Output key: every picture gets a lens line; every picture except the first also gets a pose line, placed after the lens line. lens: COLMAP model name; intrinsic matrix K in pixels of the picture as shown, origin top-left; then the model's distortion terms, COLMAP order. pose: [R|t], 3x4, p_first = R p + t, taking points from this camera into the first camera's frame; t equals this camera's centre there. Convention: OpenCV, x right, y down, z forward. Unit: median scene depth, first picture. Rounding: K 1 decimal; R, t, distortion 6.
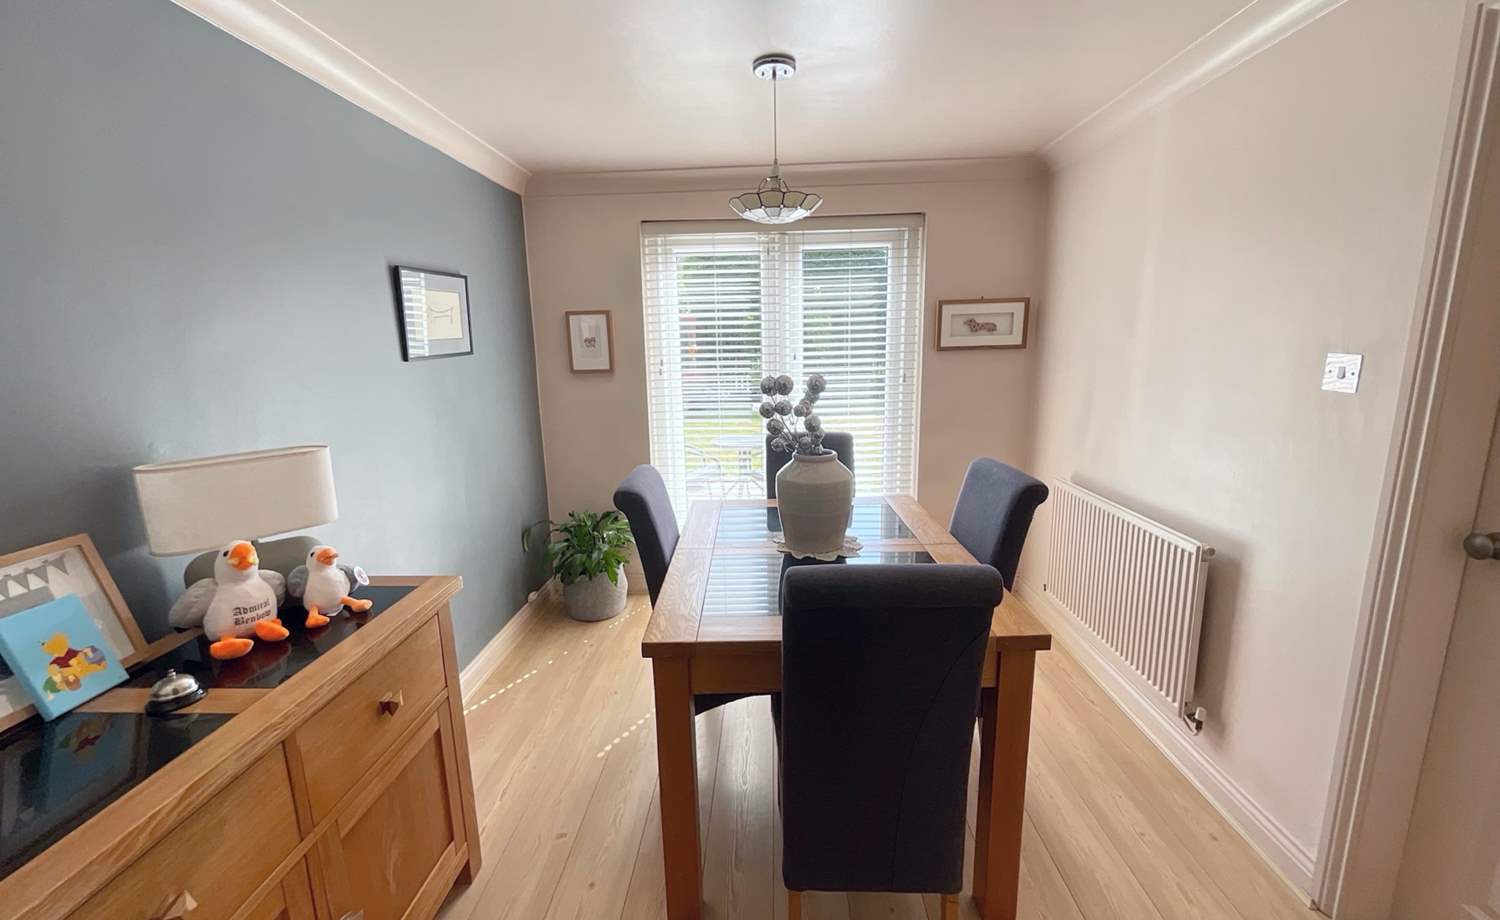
lens RADIAL K [[608.7, 0, 747.9], [0, 608.7, 451.2], [0, 0, 1]] dist [-0.003194, 0.000674]
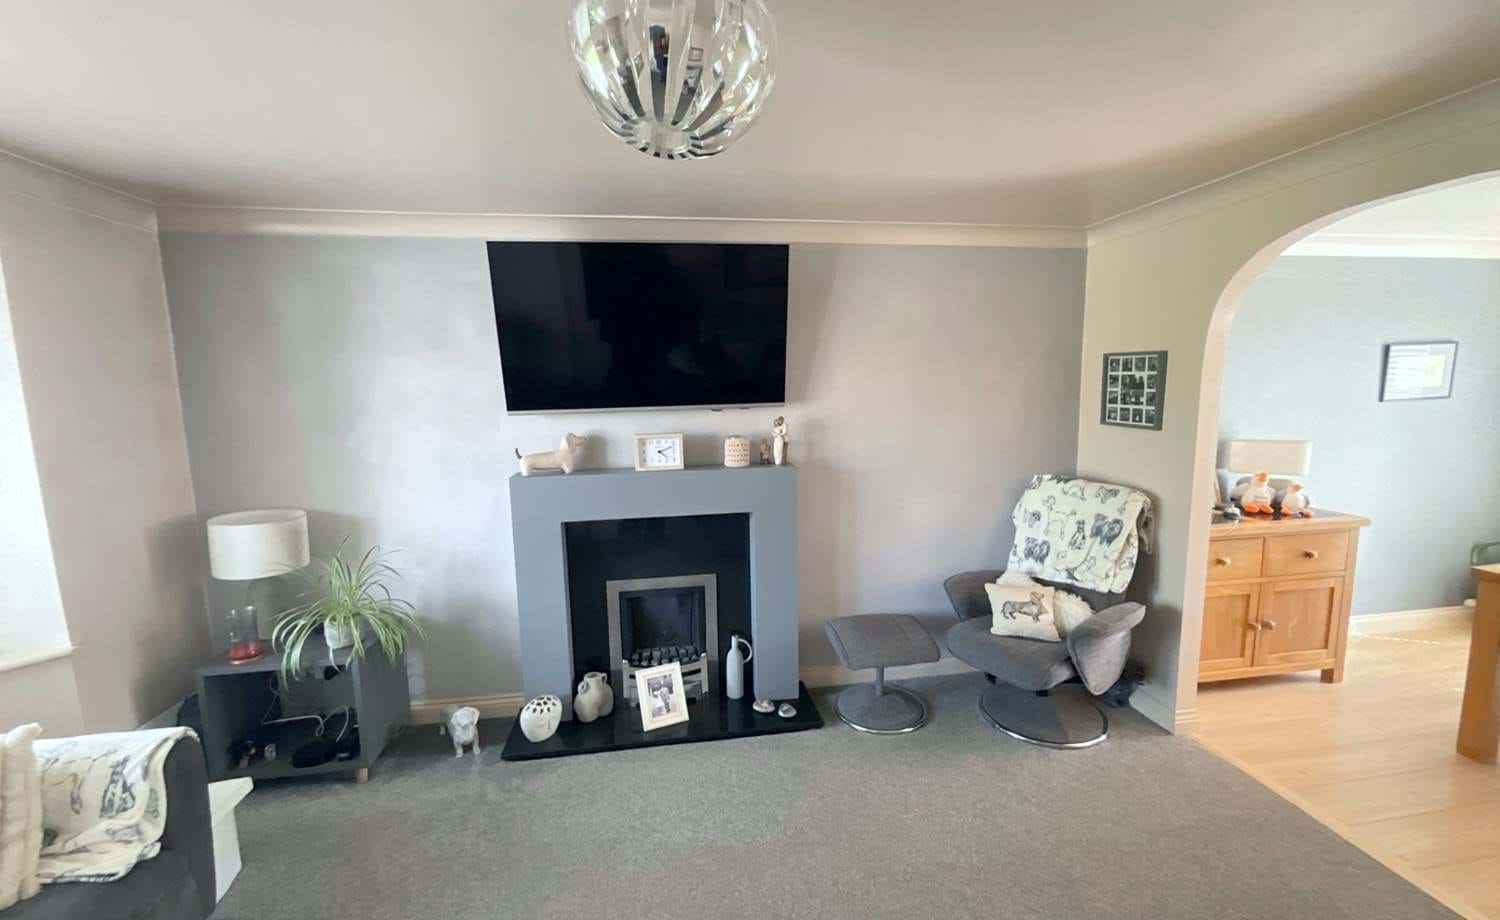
lens RADIAL K [[608.7, 0, 752.3], [0, 608.7, 462.4], [0, 0, 1]] dist [-0.003194, 0.000674]
pose [[0.199272, 0.144946, -0.969165, 0.709158], [-0.165863, 0.979720, 0.112422, 0.106432], [0.965805, 0.138346, 0.219272, -0.964900]]
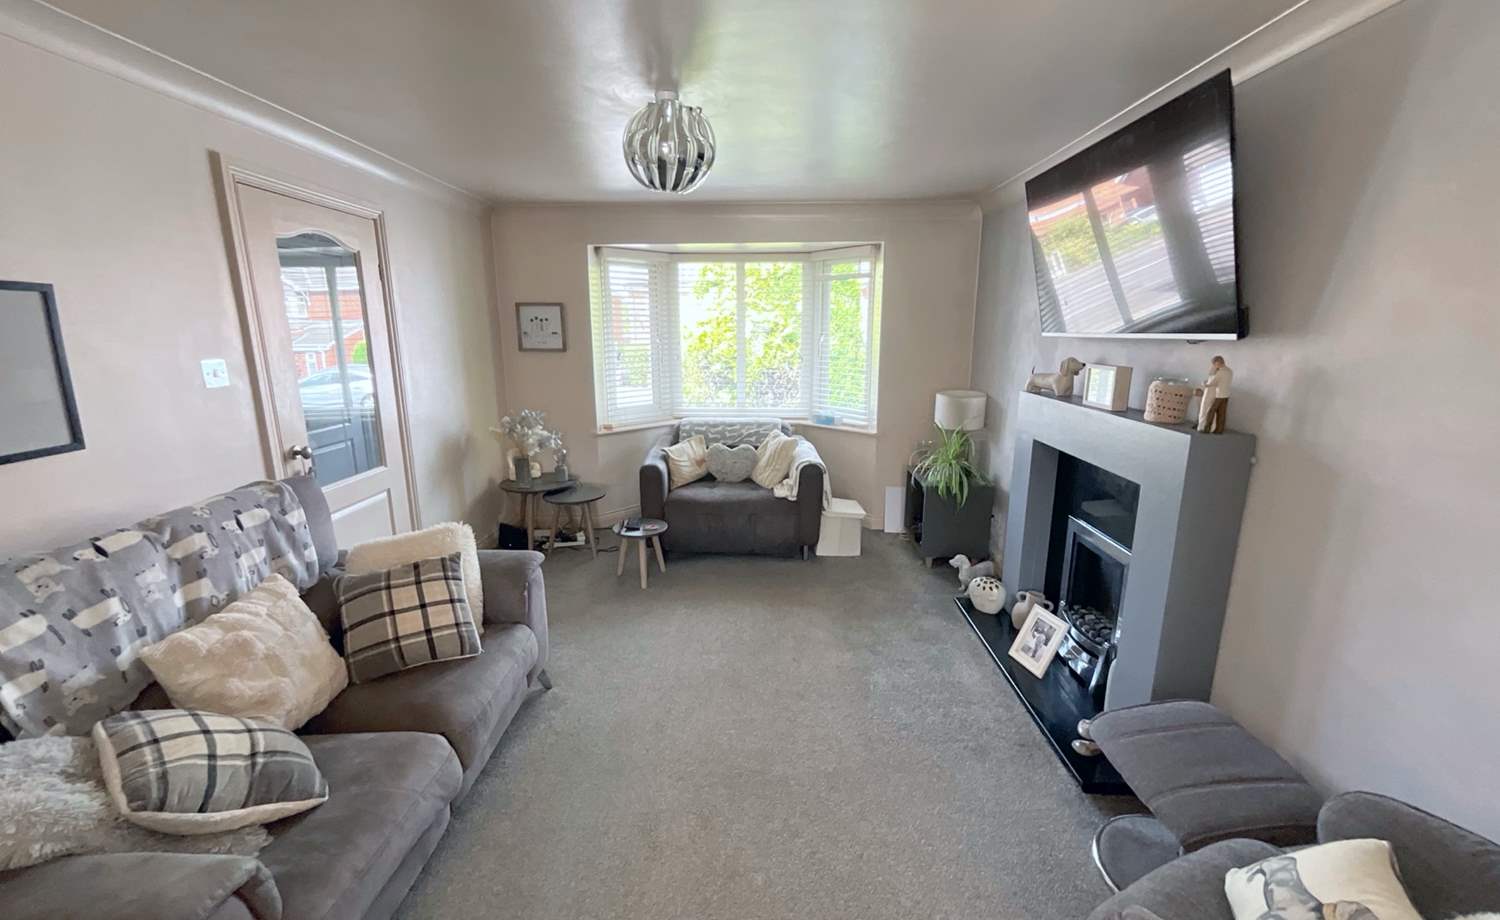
lens RADIAL K [[608.7, 0, 750.8], [0, 608.7, 463.7], [0, 0, 1]] dist [-0.003194, 0.000674]
pose [[-0.999758, 0.020773, -0.007248, 0.066316], [0.016230, 0.918751, 0.394505, -0.057985], [0.014854, 0.394292, -0.918865, 0.201849]]
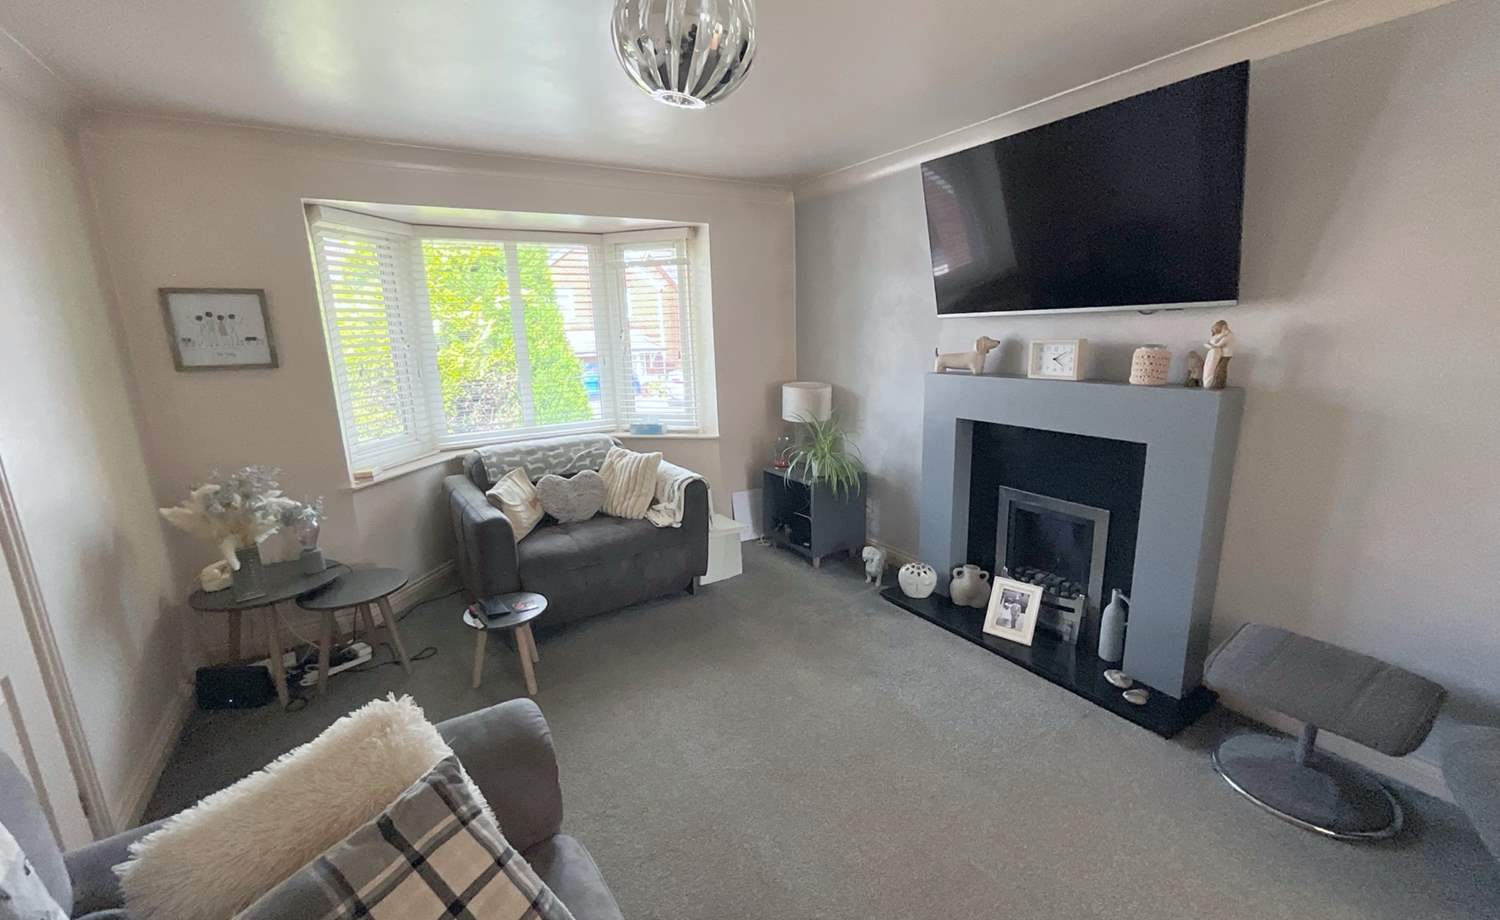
lens RADIAL K [[608.7, 0, 747.9], [0, 608.7, 461.7], [0, 0, 1]] dist [-0.003194, 0.000674]
pose [[-0.822908, 0.164178, -0.543938, 0.581534], [-0.059726, 0.927042, 0.370170, 0.044850], [0.565027, 0.337103, -0.753064, -0.249762]]
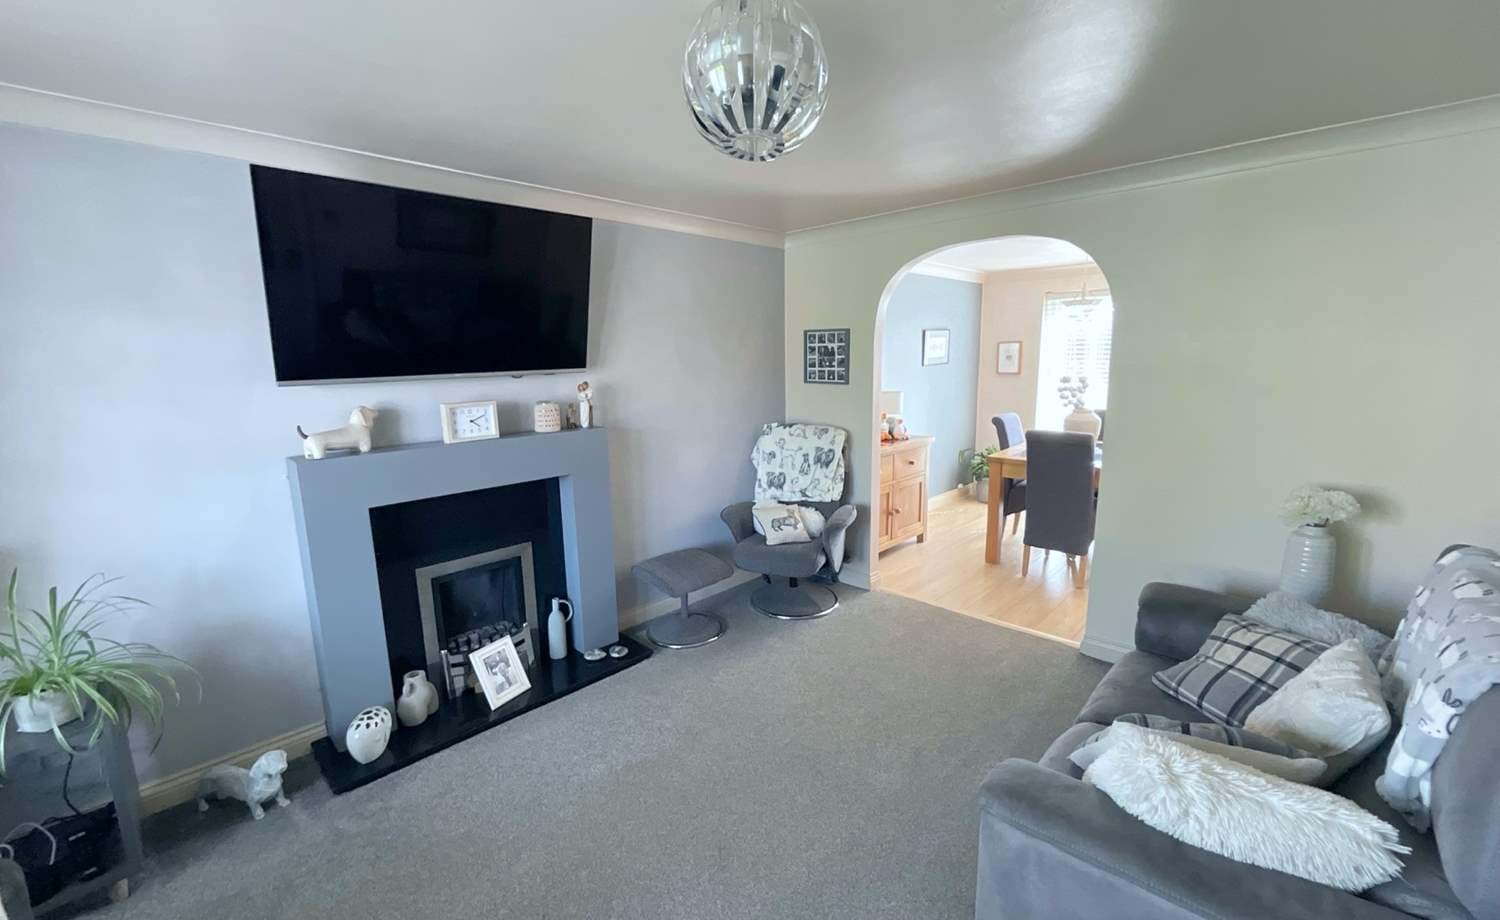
lens RADIAL K [[608.7, 0, 751.6], [0, 608.7, 461.8], [0, 0, 1]] dist [-0.003194, 0.000674]
pose [[0.745931, 0.126577, -0.653884, 0.644619], [-0.121823, 0.991142, 0.052890, 0.210676], [0.654787, 0.040206, 0.754744, -1.431691]]
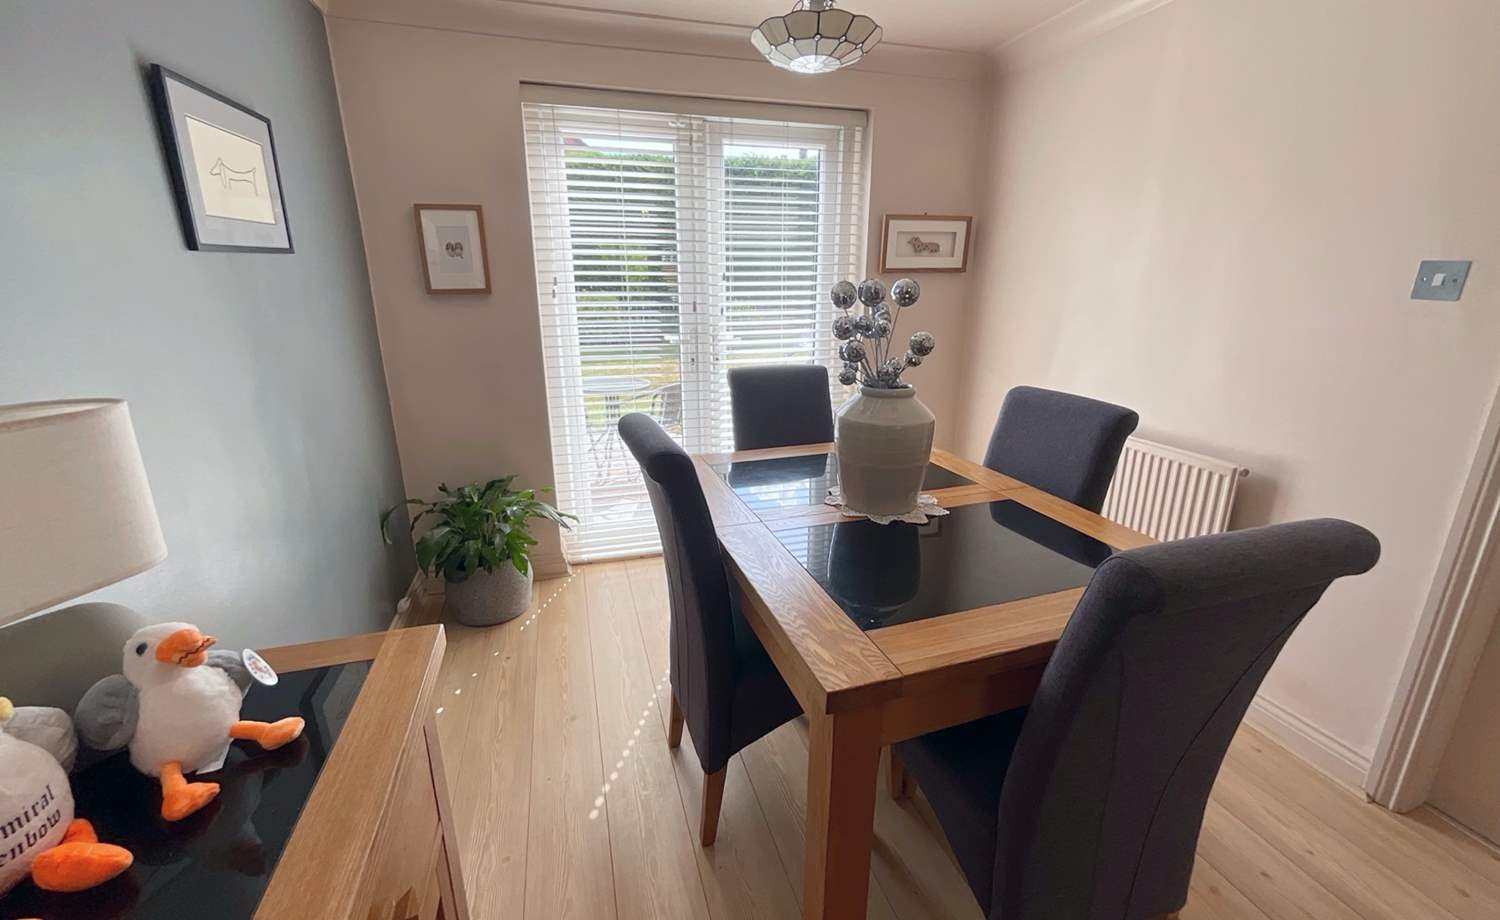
lens RADIAL K [[608.7, 0, 744.4], [0, 608.7, 453.2], [0, 0, 1]] dist [-0.003194, 0.000674]
pose [[0.945577, -0.069997, 0.317780, -0.282613], [0.039893, 0.994159, 0.100278, 0.002772], [-0.322944, -0.082144, 0.942847, 0.299672]]
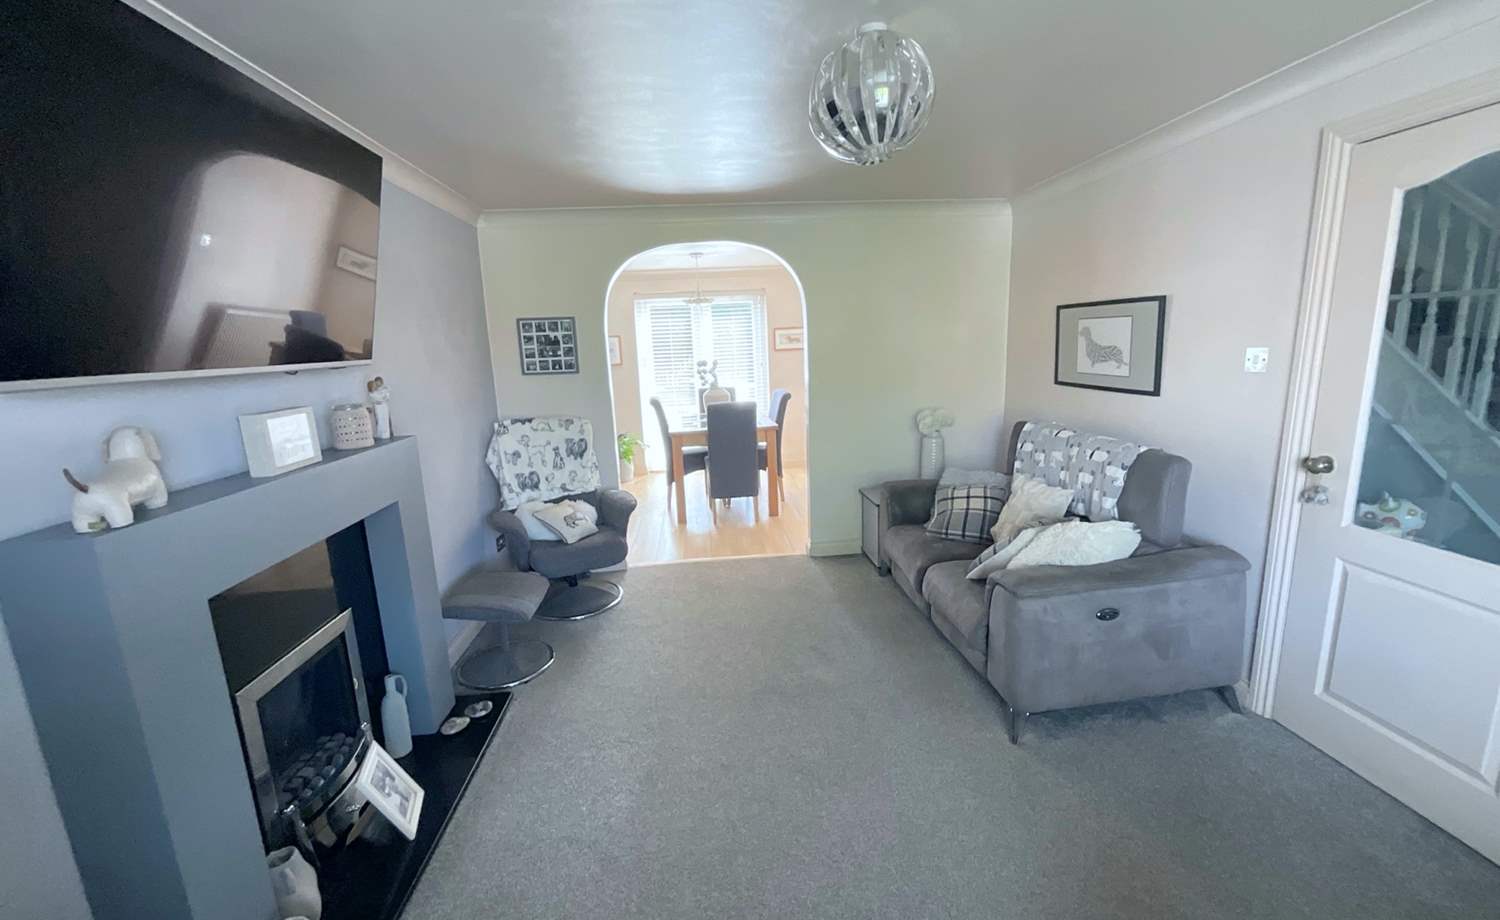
lens RADIAL K [[608.7, 0, 743.6], [0, 608.7, 465.2], [0, 0, 1]] dist [-0.003194, 0.000674]
pose [[0.992849, -0.045073, 0.110537, -0.090076], [0.043842, 0.998947, 0.013542, 0.313666], [-0.111031, -0.008599, 0.993780, -1.736026]]
